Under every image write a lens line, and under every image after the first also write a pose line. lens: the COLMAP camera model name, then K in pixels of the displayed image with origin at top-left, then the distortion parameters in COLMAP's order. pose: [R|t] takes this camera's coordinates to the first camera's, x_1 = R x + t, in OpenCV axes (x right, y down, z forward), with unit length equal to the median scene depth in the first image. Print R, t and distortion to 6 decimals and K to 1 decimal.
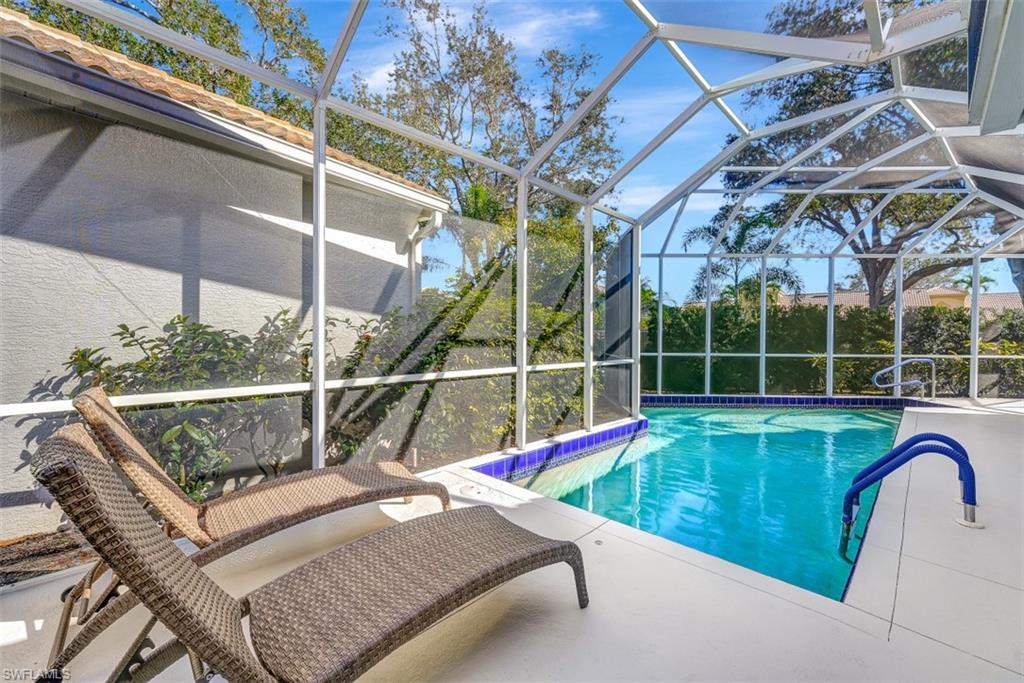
lens RADIAL K [[410.9, 0, 512.0], [0, 410.9, 341.5], [0, 0, 1]] dist [-0.000640, -0.000018]
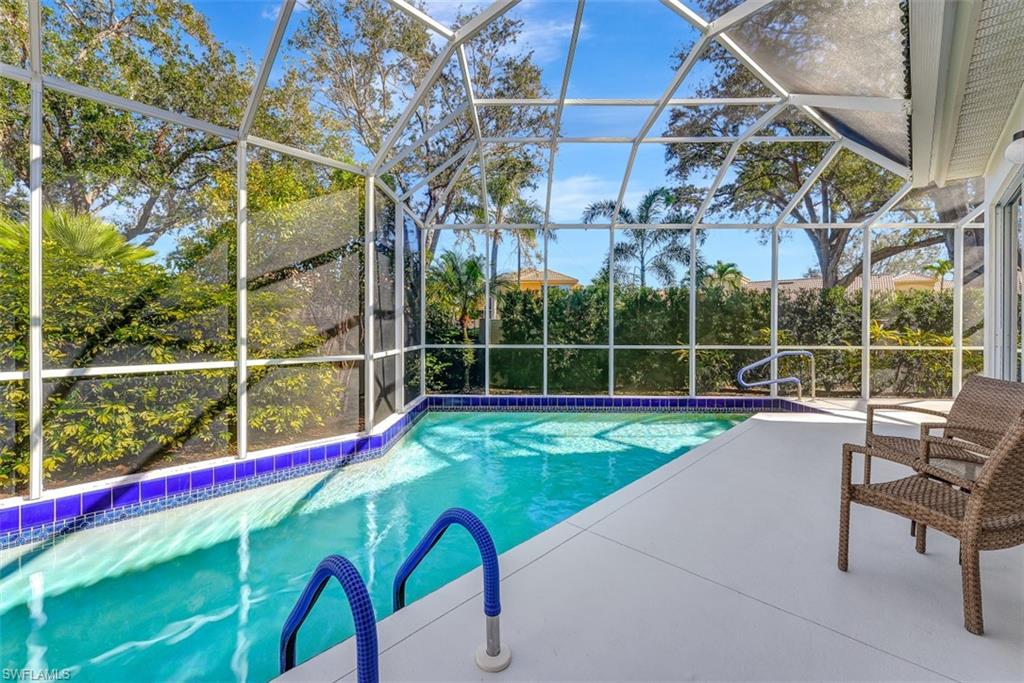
lens RADIAL K [[417.0, 0, 495.9], [0, 417.0, 328.7], [0, 0, 1]] dist [0.000454, 0.000060]
pose [[0.999954, -0.002990, 0.009101, 0.373553], [0.003052, 0.999973, -0.006699, 0.001653], [-0.009080, 0.006726, 0.999936, 0.169712]]
